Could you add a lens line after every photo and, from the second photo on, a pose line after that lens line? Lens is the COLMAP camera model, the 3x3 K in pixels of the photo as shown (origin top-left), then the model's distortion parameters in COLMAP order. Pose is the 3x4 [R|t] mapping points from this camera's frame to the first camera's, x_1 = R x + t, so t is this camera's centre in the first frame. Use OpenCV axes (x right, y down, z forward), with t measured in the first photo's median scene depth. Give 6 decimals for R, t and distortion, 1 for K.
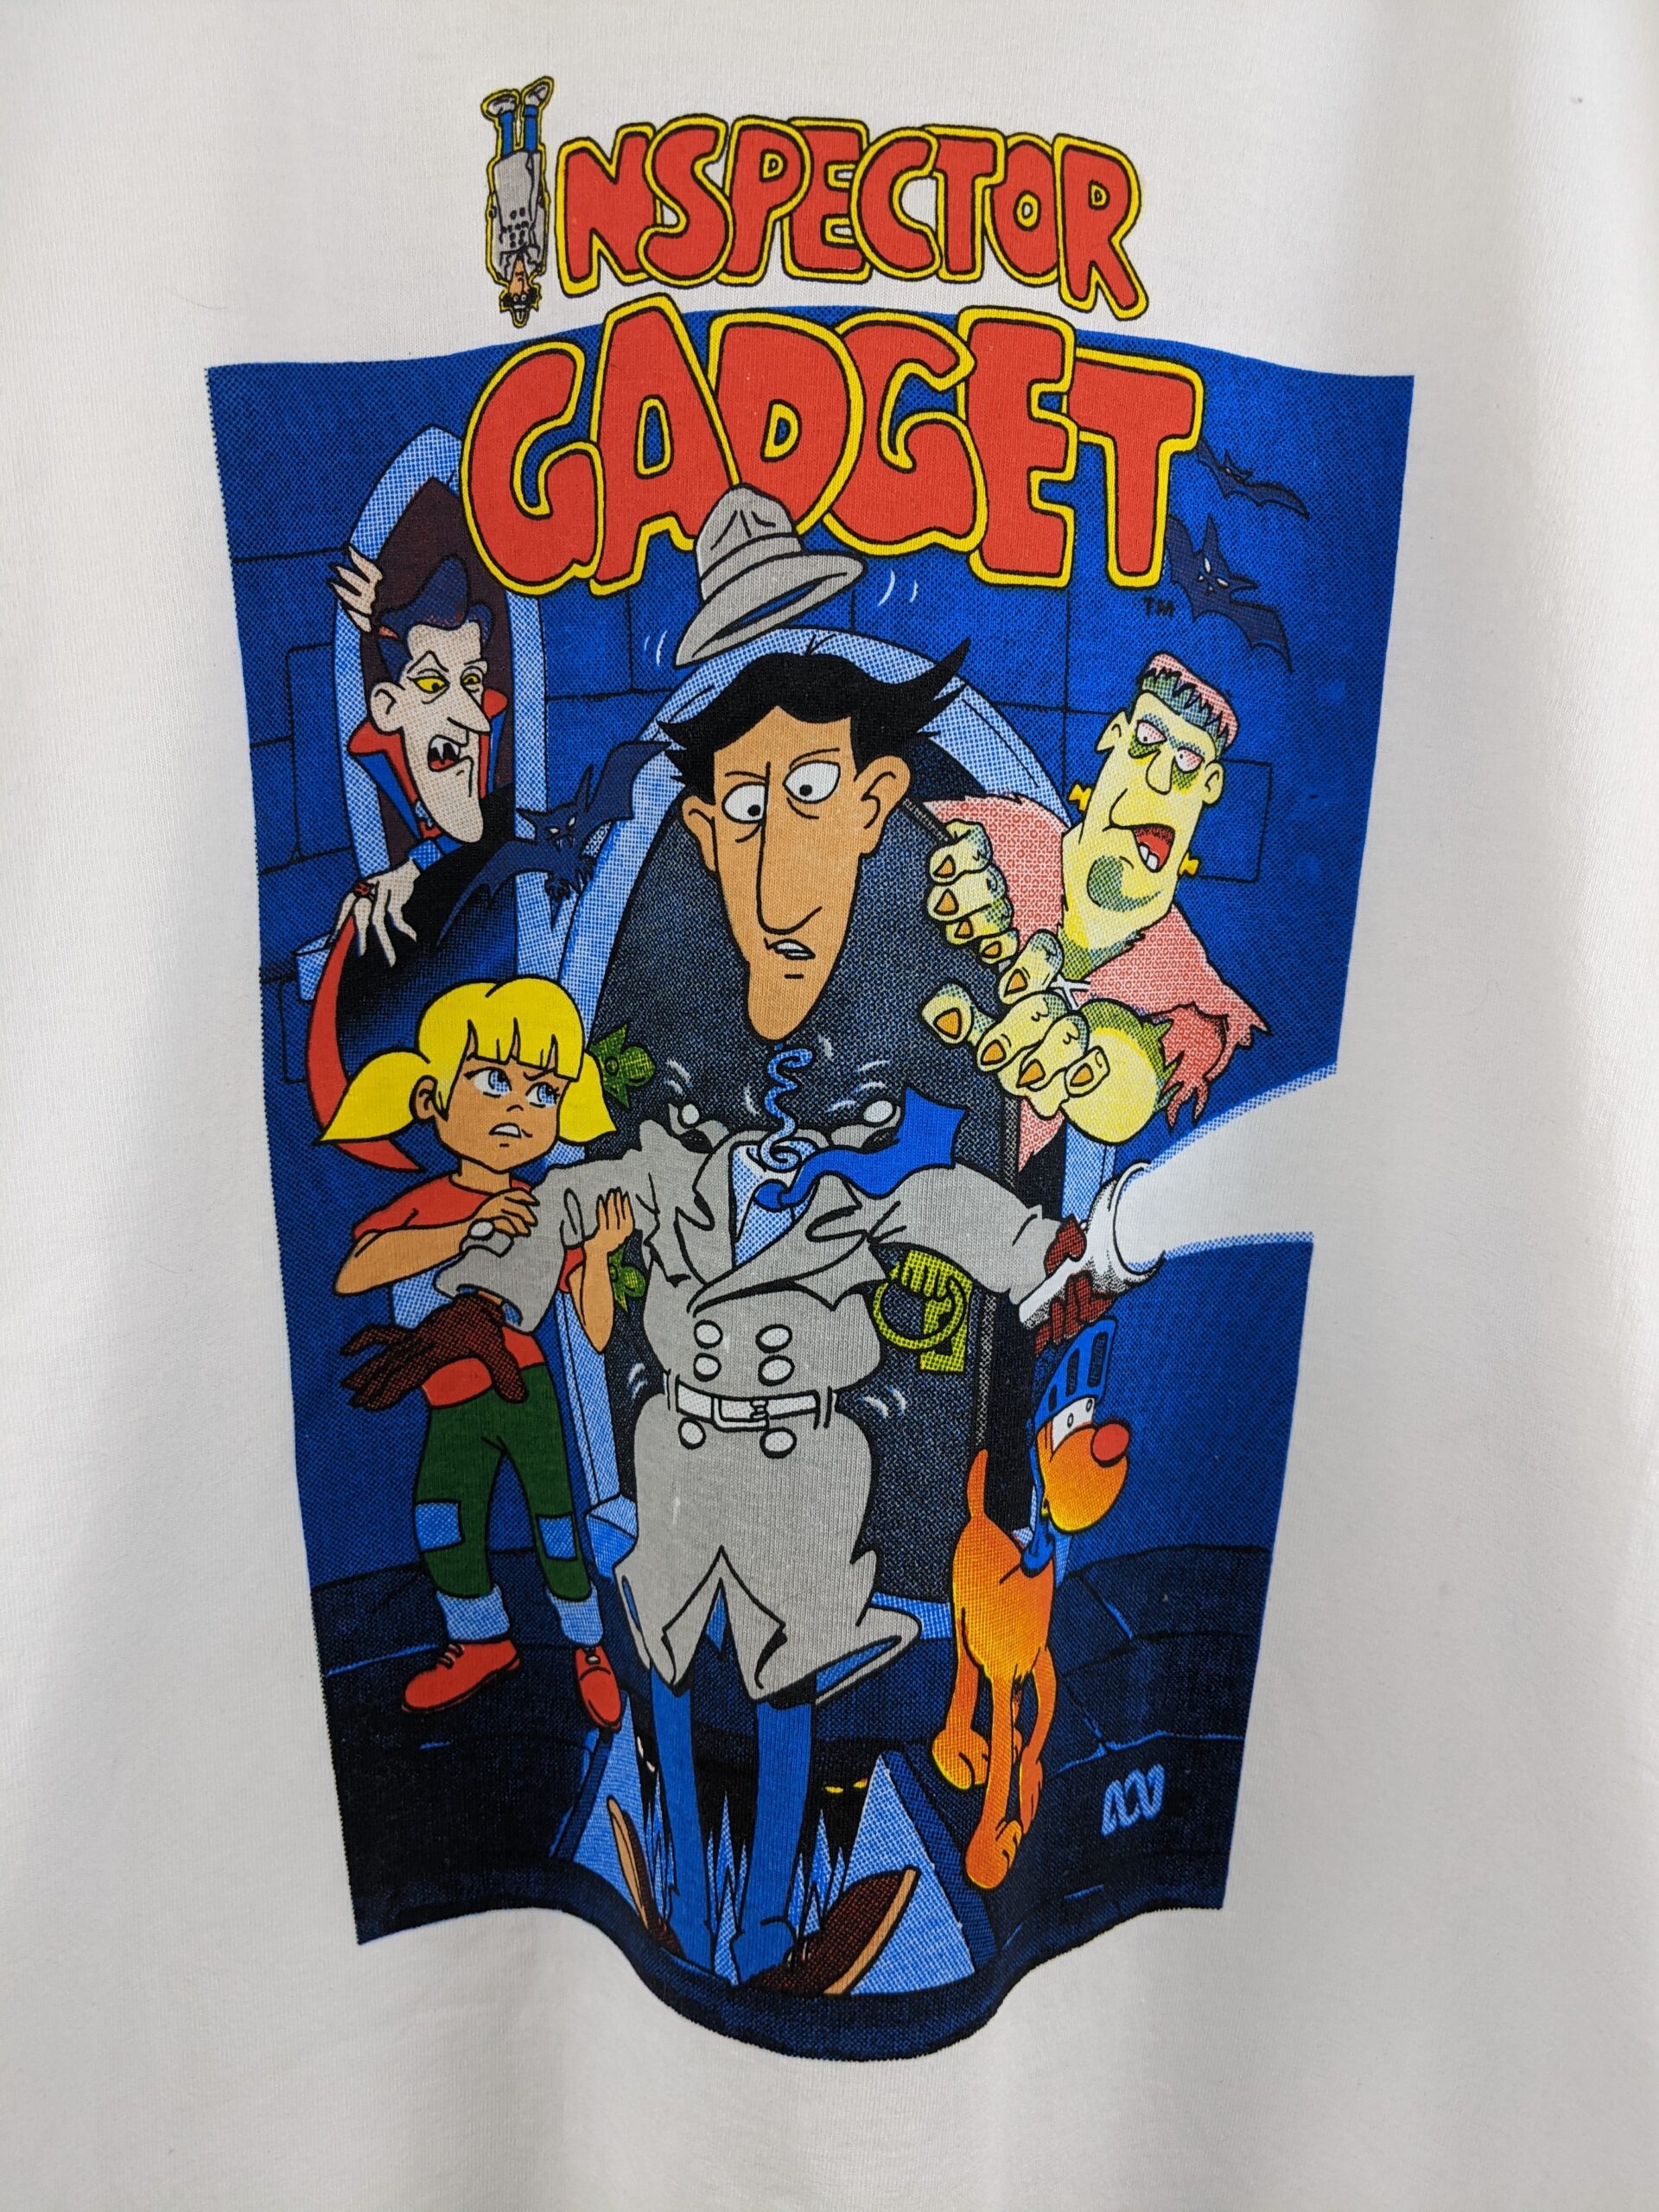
lens RADIAL K [[2887.9, 0, 829.5], [0, 2887.9, 1106.0], [0, 0, 1]] dist [0.002205, -0.875827]
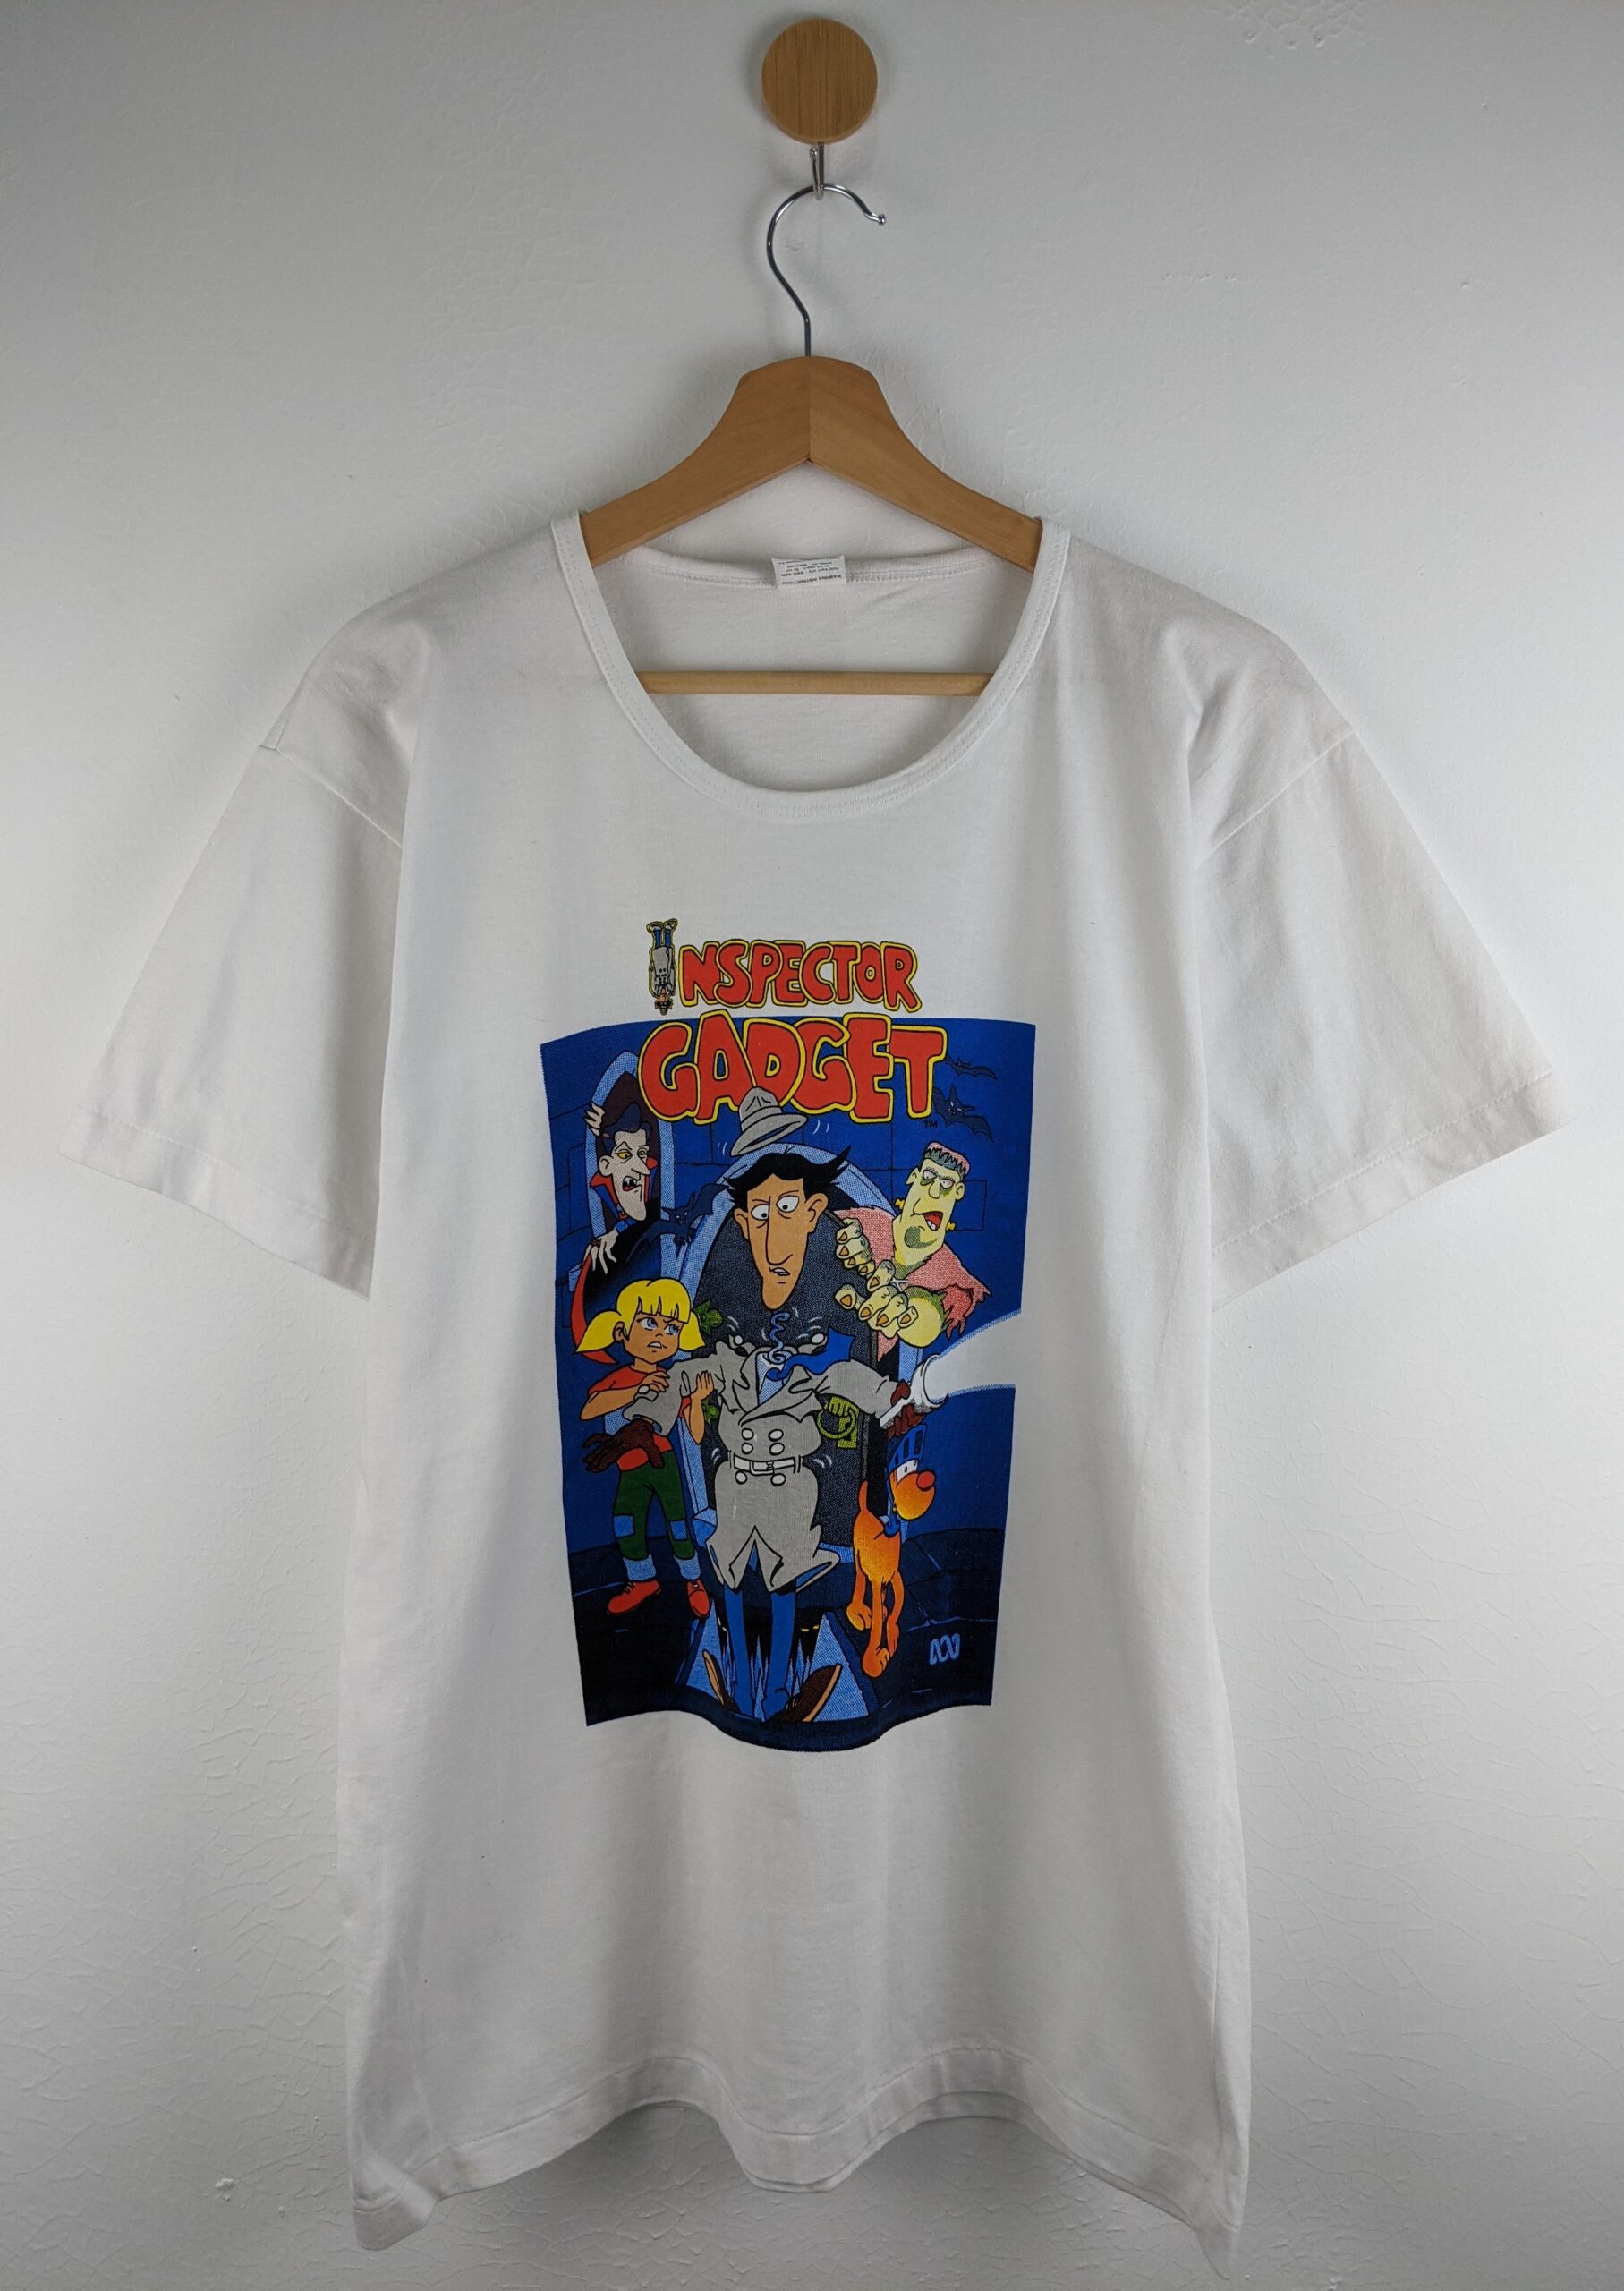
lens RADIAL K [[1598.9, 0, 812.0], [0, 1598.9, 1145.5], [0, 0, 1]] dist [-0.005118, -0.000938]
pose [[0.999798, -0.018604, 0.007602, 0.004714], [0.019283, 0.994608, -0.101896, -0.021093], [-0.005666, 0.102022, 0.994766, -0.320923]]
